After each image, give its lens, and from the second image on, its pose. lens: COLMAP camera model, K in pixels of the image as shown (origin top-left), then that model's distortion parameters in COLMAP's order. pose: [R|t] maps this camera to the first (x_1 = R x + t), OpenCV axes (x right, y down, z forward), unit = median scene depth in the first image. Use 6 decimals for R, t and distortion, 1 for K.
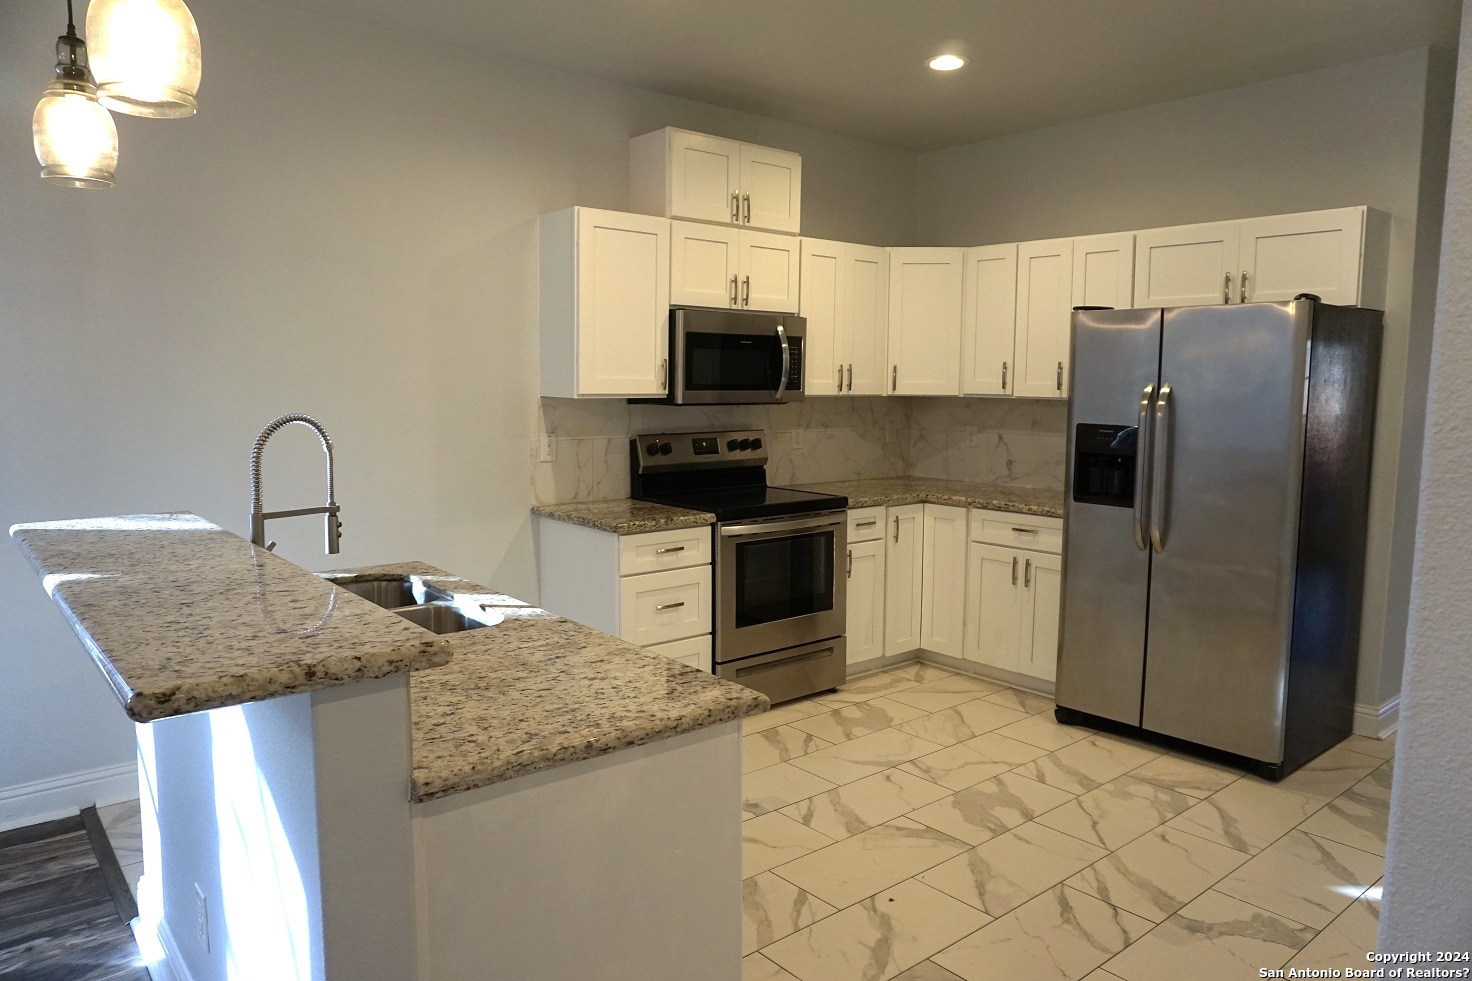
lens RADIAL K [[1019.0, 0, 728.1], [0, 1019.0, 490.9], [0, 0, 1]] dist [-0.054926, 0.037566]
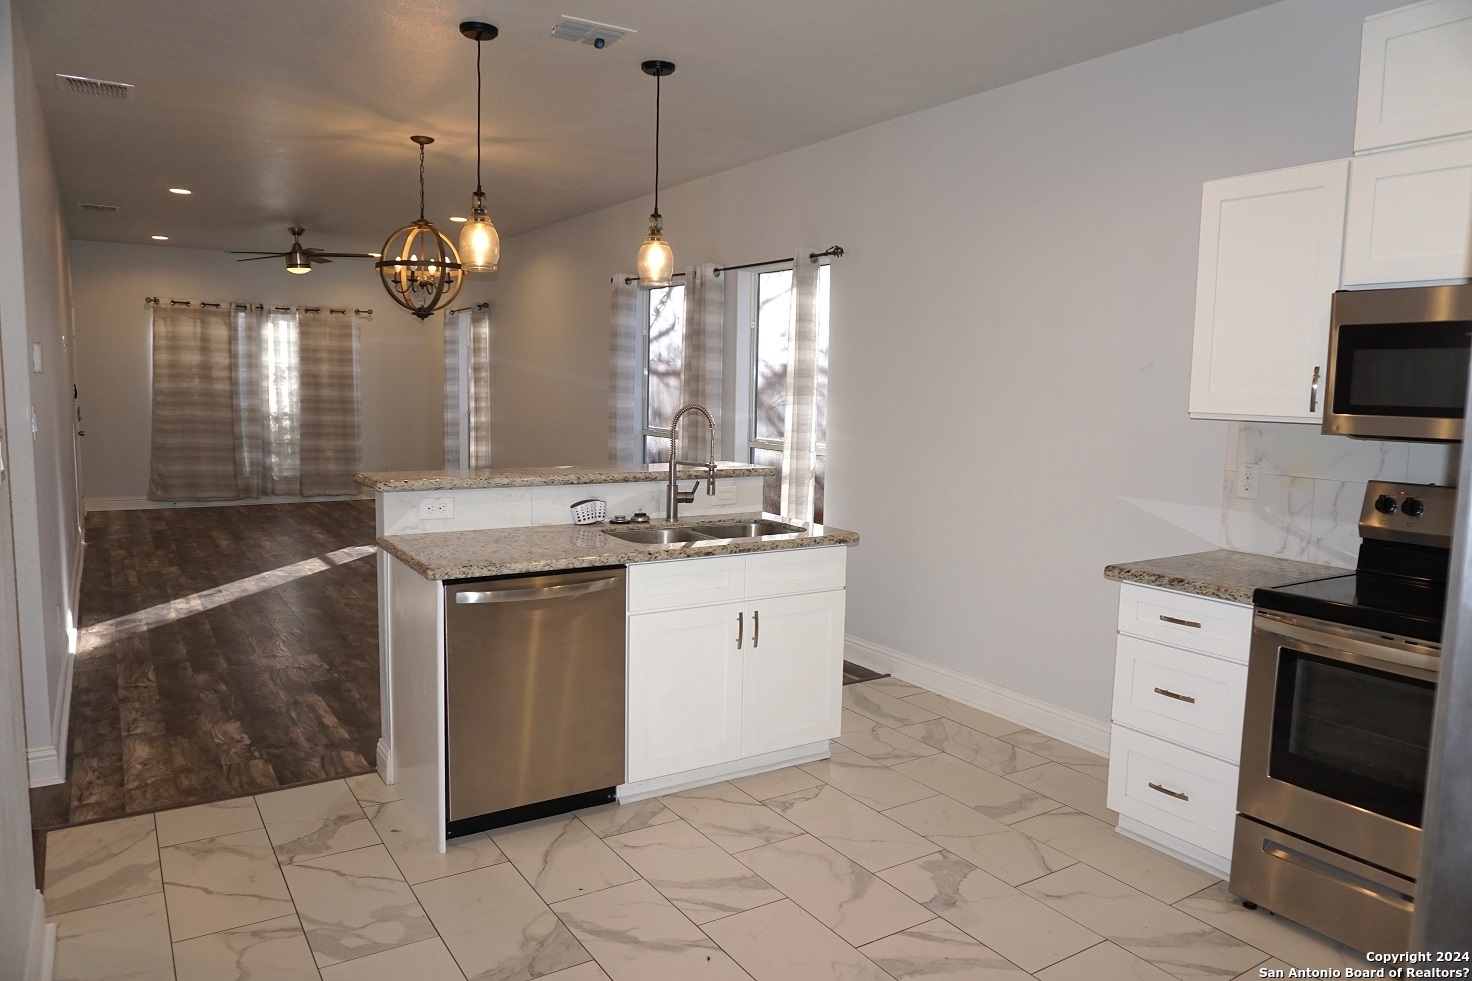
lens RADIAL K [[1019.0, 0, 750.4], [0, 1019.0, 493.5], [0, 0, 1]] dist [-0.054926, 0.037566]
pose [[-0.128317, 0.098217, -0.986858, 0.833567], [-0.126628, 0.985316, 0.114529, -0.093640], [0.983616, 0.139660, -0.113996, 0.895346]]
